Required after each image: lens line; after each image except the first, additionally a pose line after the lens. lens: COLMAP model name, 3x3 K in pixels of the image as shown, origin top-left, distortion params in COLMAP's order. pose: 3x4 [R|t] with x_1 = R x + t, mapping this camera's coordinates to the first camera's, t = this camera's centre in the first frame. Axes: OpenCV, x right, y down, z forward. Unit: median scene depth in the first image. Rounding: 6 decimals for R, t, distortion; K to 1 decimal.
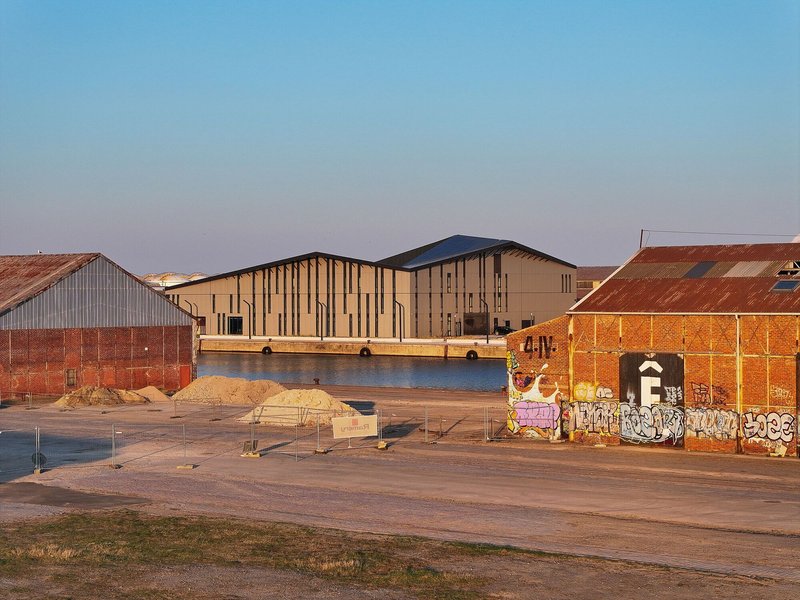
lens RADIAL K [[1638.1, 0, 400.4], [0, 1638.1, 299.5], [0, 0, 1]] dist [-0.030675, 0.000000]
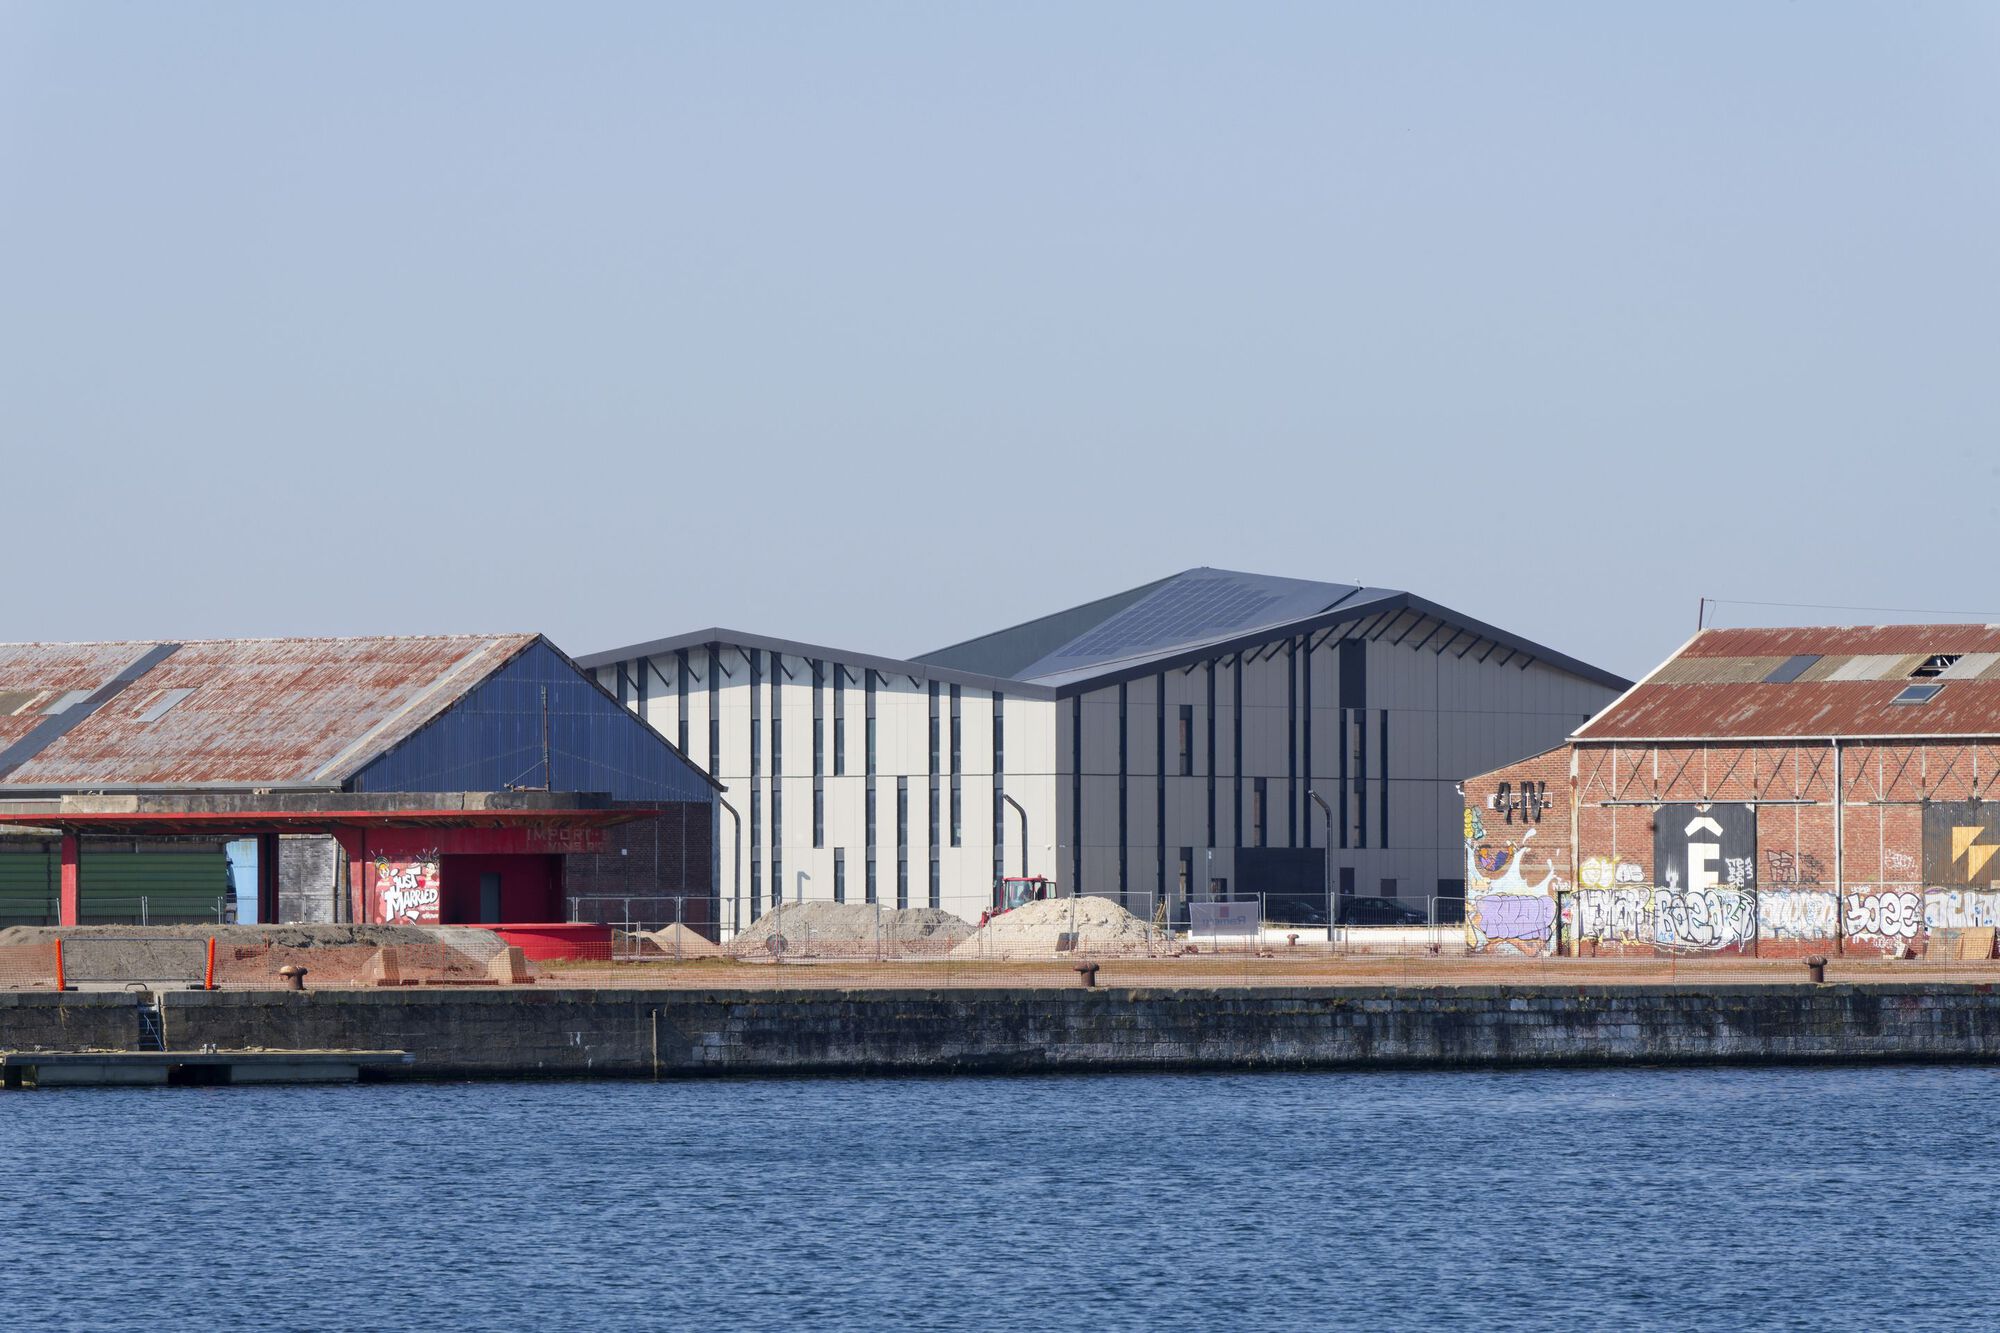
lens RADIAL K [[11120.5, 0, 999.7], [0, 11120.5, 667.7], [0, 0, 1]] dist [-0.153750, 0.000000]
pose [[0.999099, 0.004938, 0.042141, -0.271839], [-0.003888, 0.999681, -0.024970, 0.082527], [-0.042251, 0.024784, 0.998800, -2.992002]]
